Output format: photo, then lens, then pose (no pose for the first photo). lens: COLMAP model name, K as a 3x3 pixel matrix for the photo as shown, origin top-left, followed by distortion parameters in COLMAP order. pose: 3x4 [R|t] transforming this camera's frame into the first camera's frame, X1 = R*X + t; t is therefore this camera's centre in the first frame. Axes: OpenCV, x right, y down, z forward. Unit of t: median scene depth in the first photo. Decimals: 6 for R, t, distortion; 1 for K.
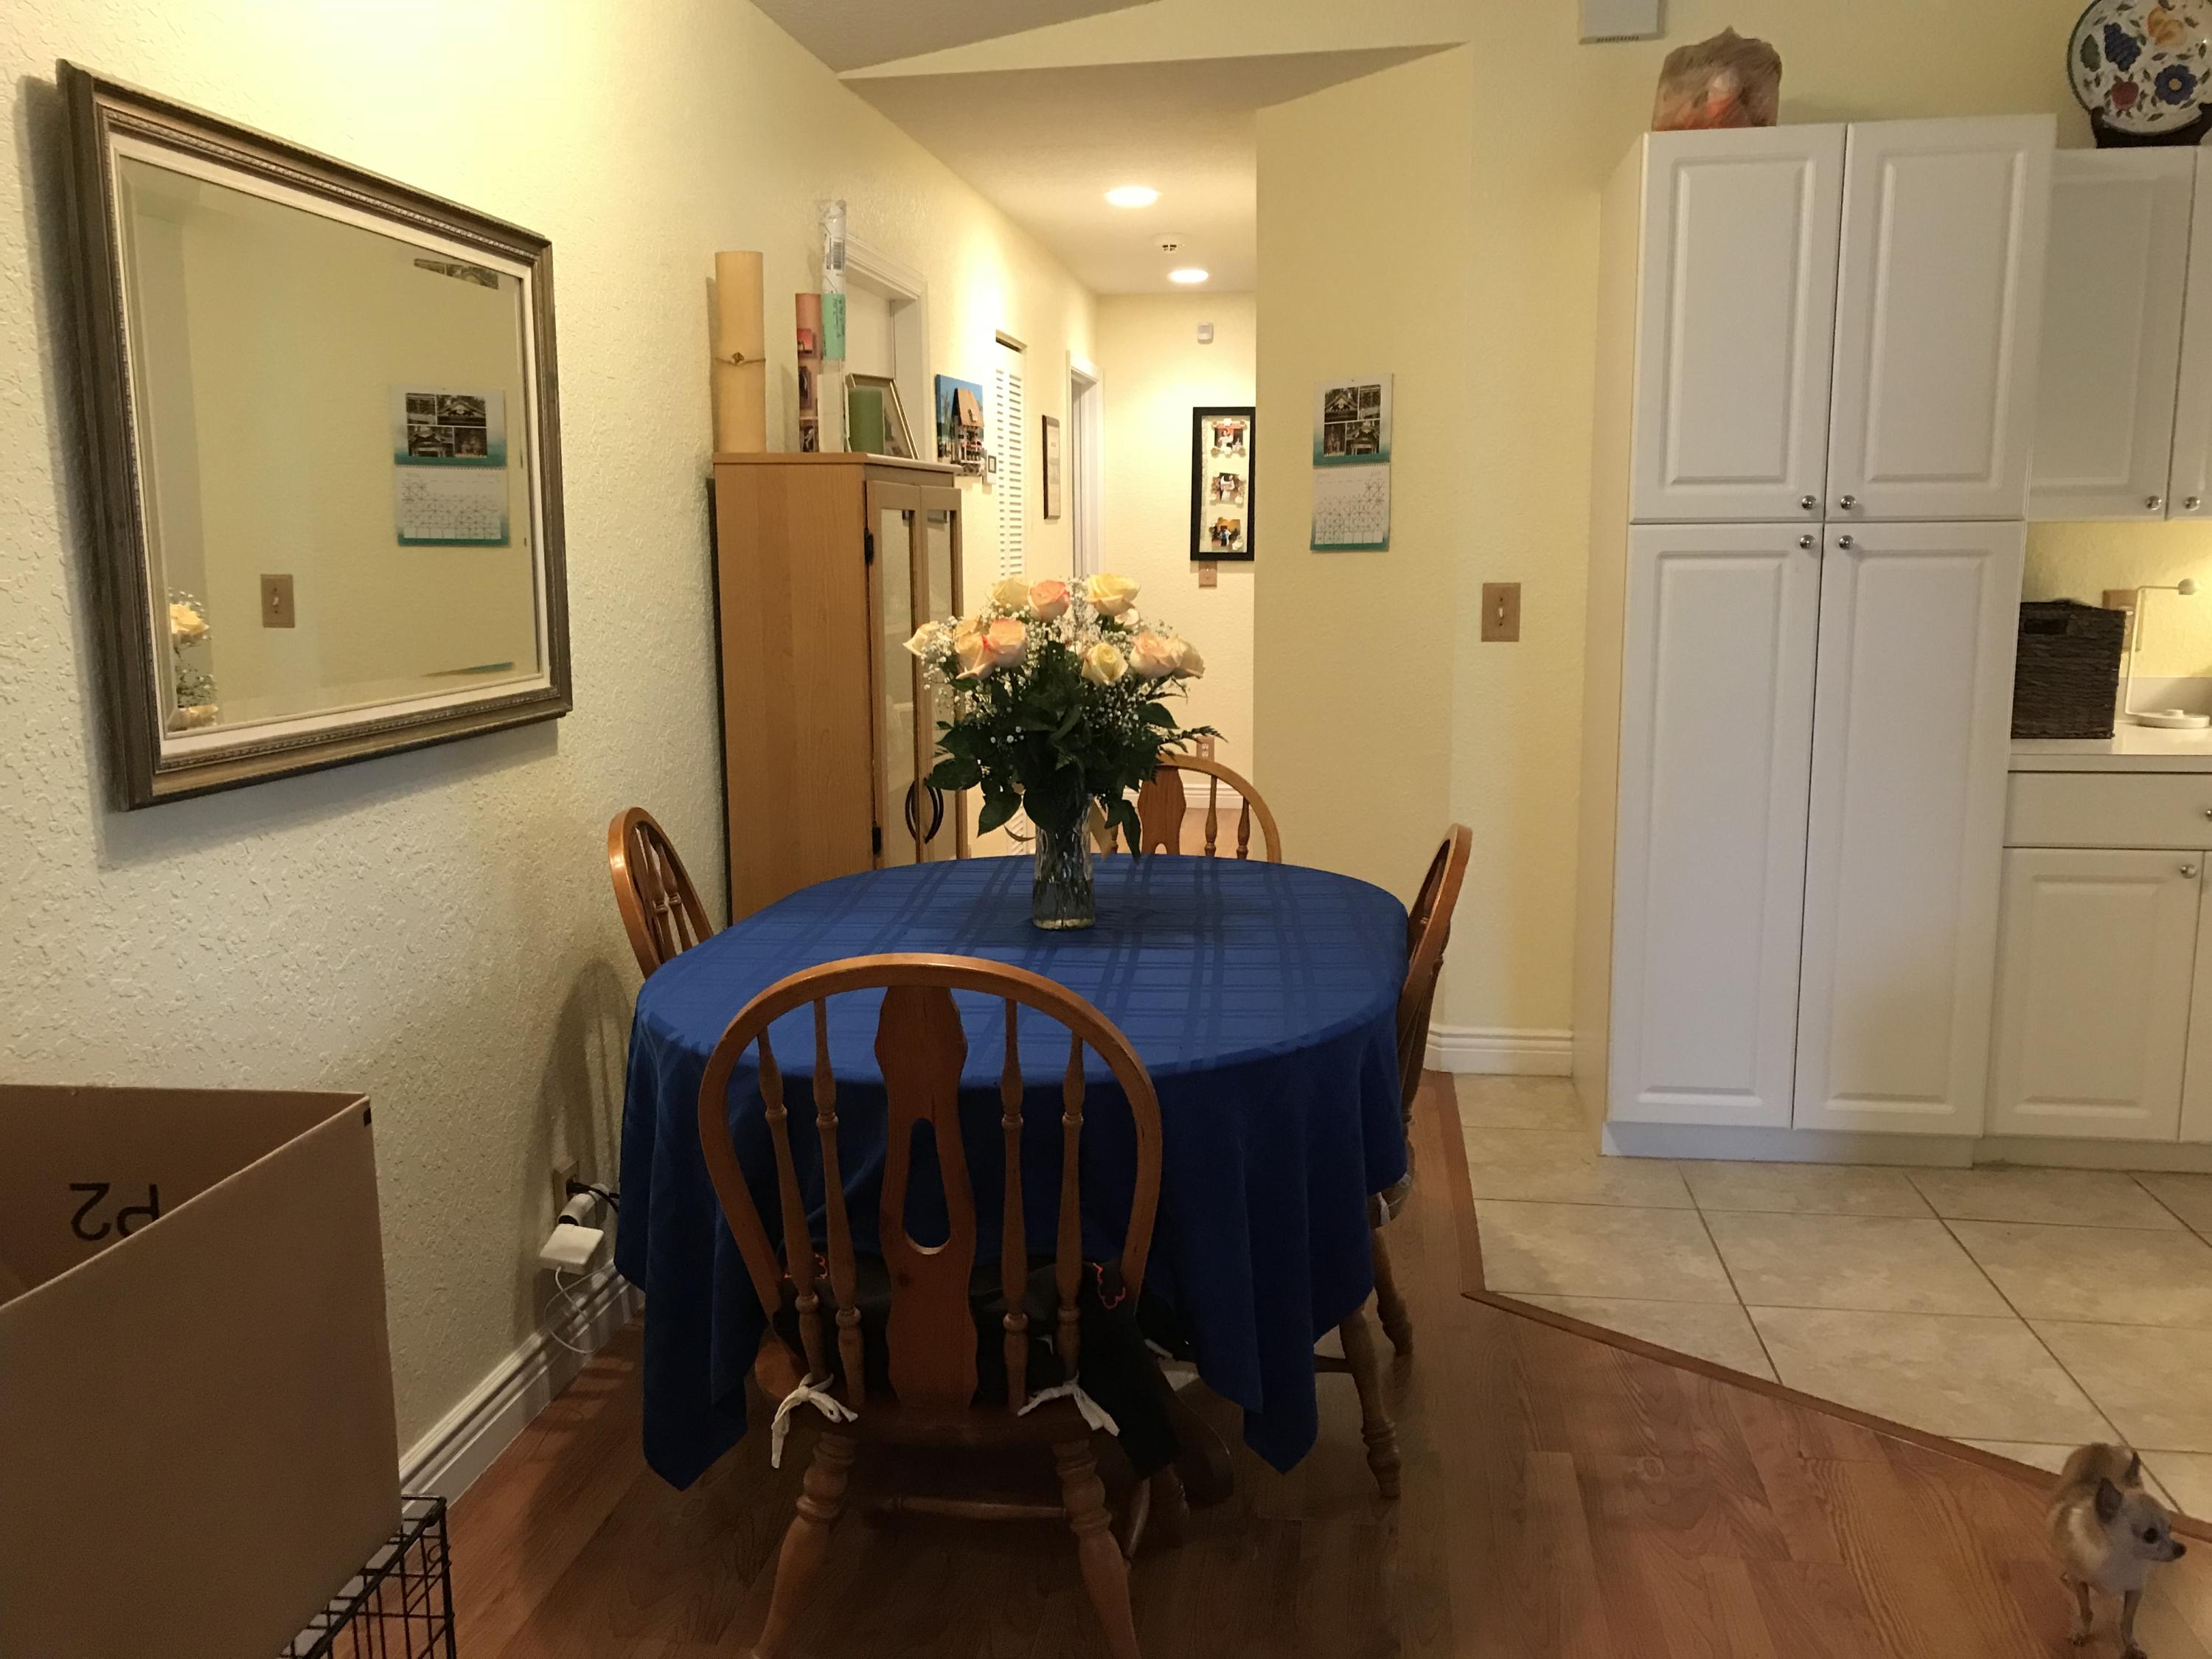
lens RADIAL K [[1811.9, 0, 1099.7], [0, 1811.9, 835.4], [0, 0, 1]] dist [0.046754, -0.036501]
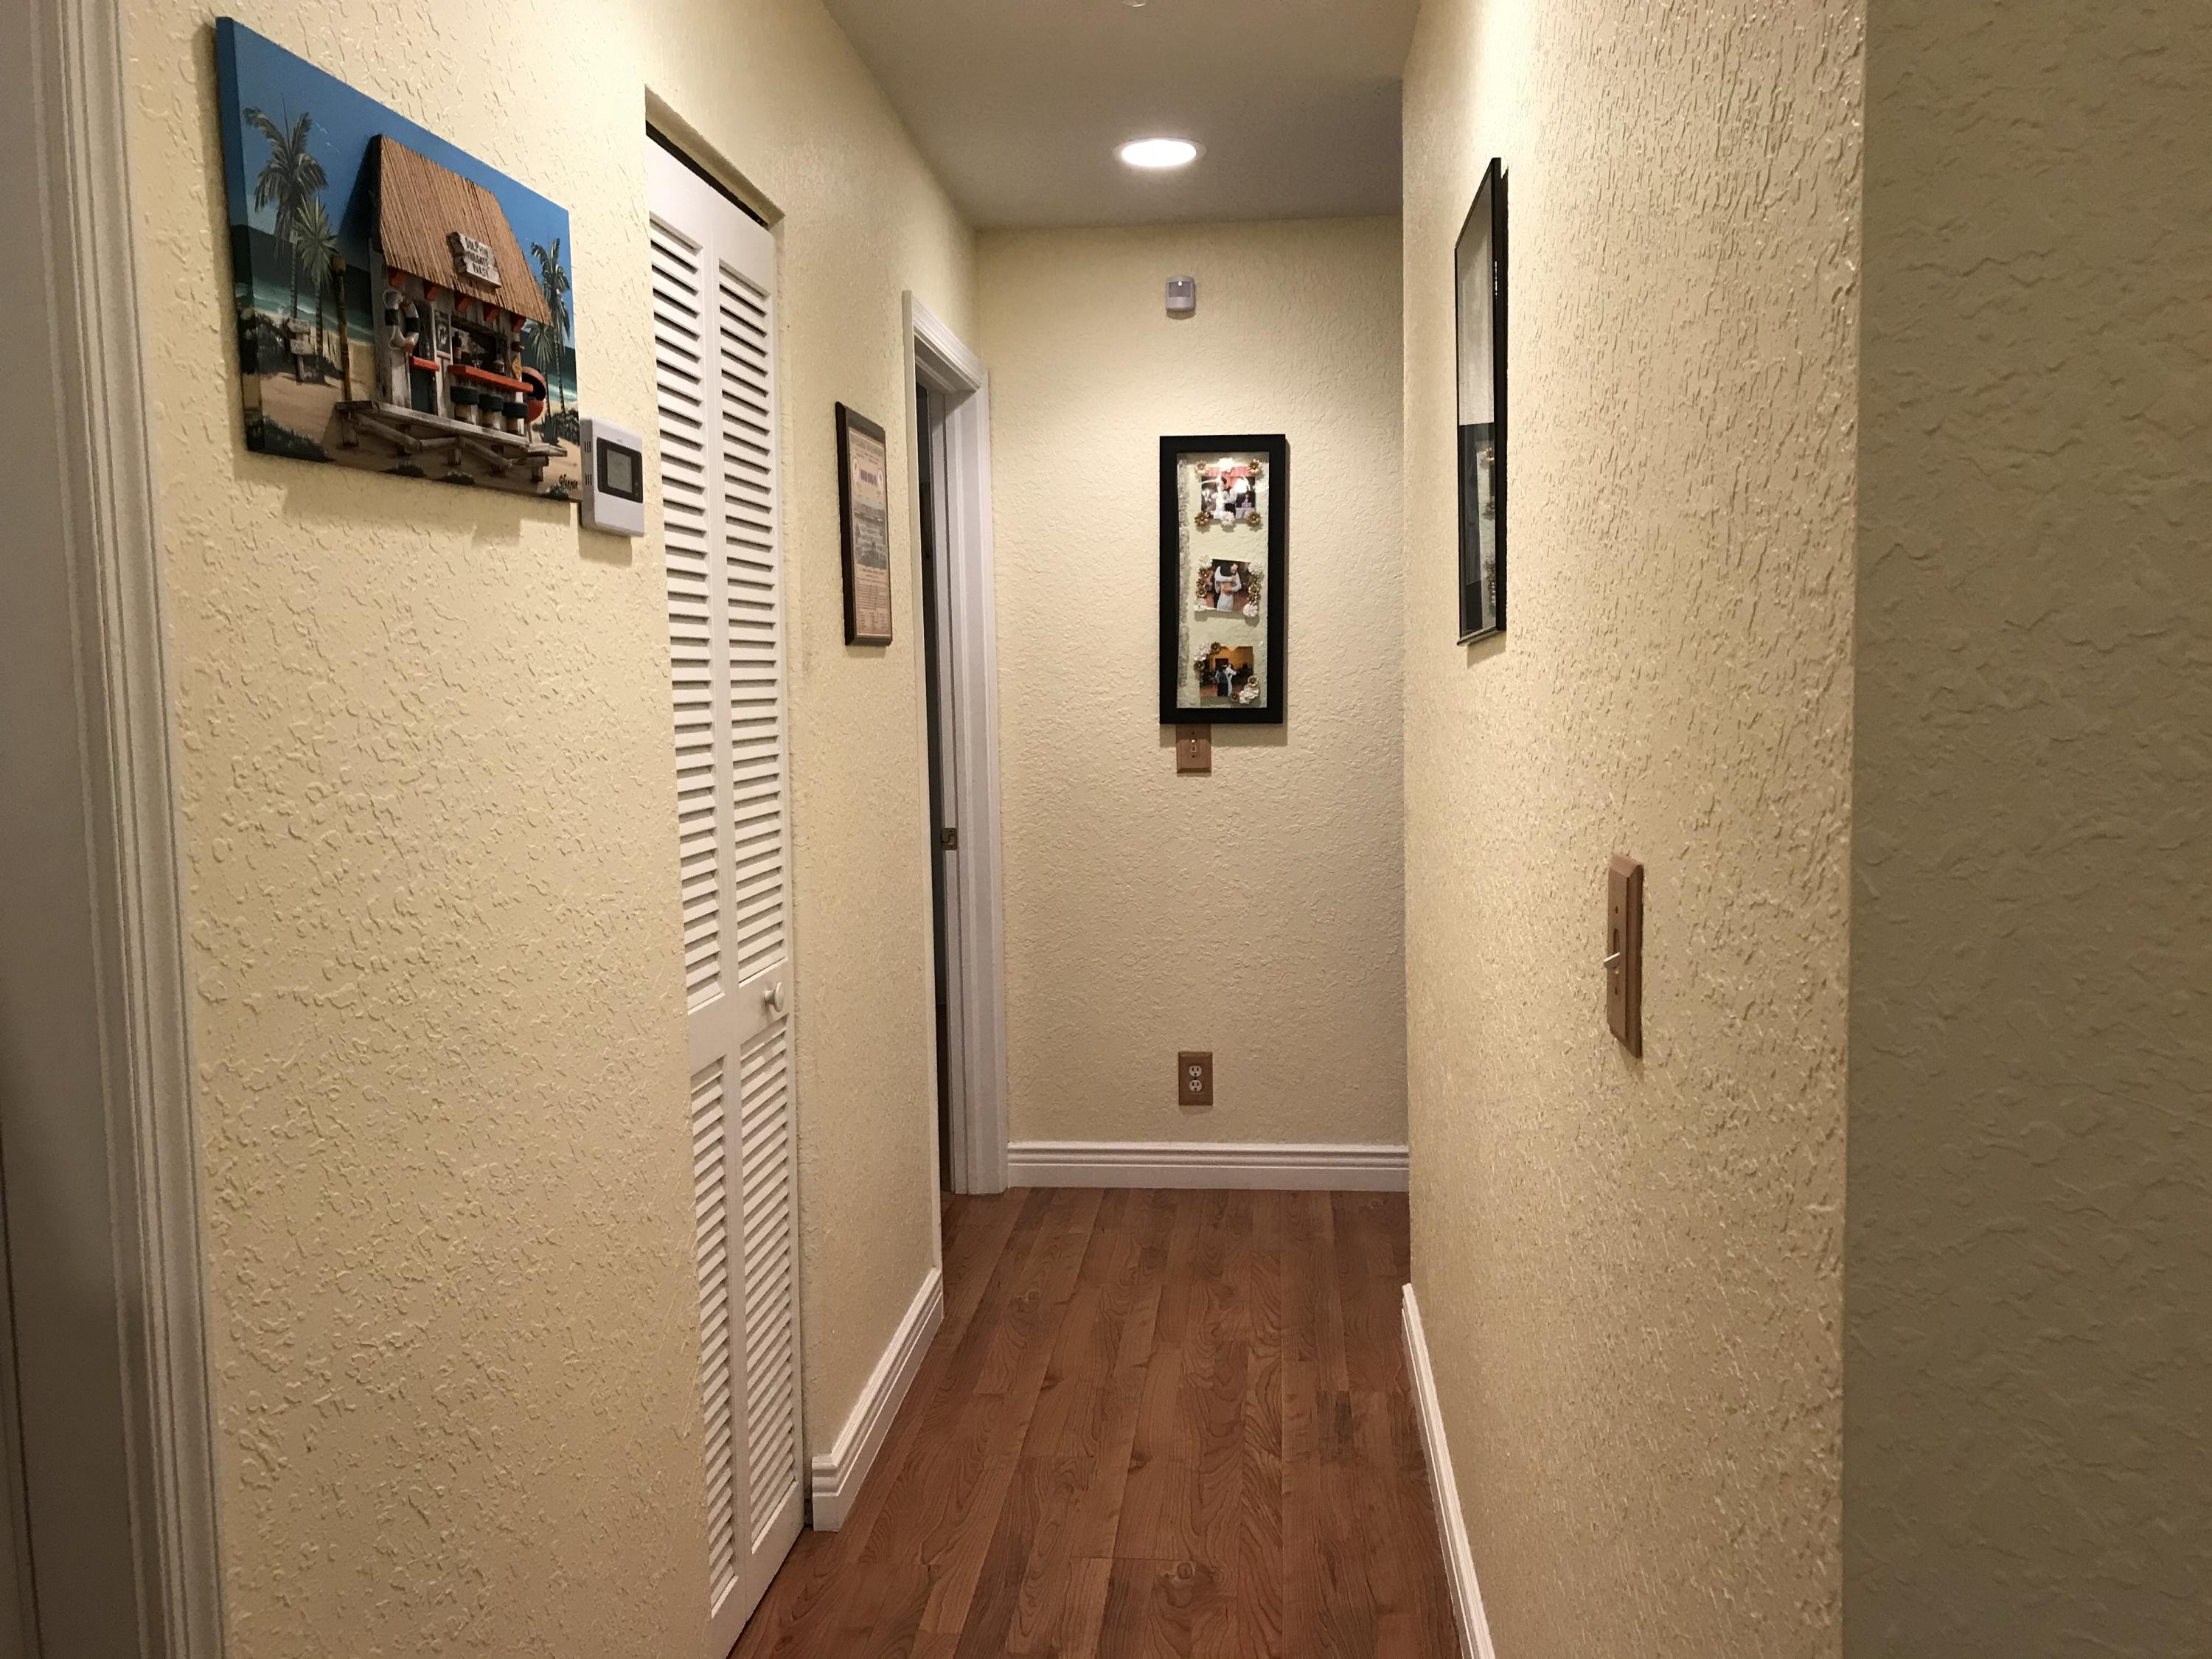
lens RADIAL K [[1811.9, 0, 1116.2], [0, 1811.9, 822.9], [0, 0, 1]] dist [0.046754, -0.036501]
pose [[0.998332, -0.016378, 0.055353, 0.007560], [0.020920, 0.996372, -0.082495, -0.080691], [-0.053801, 0.083515, 0.995053, 0.483709]]
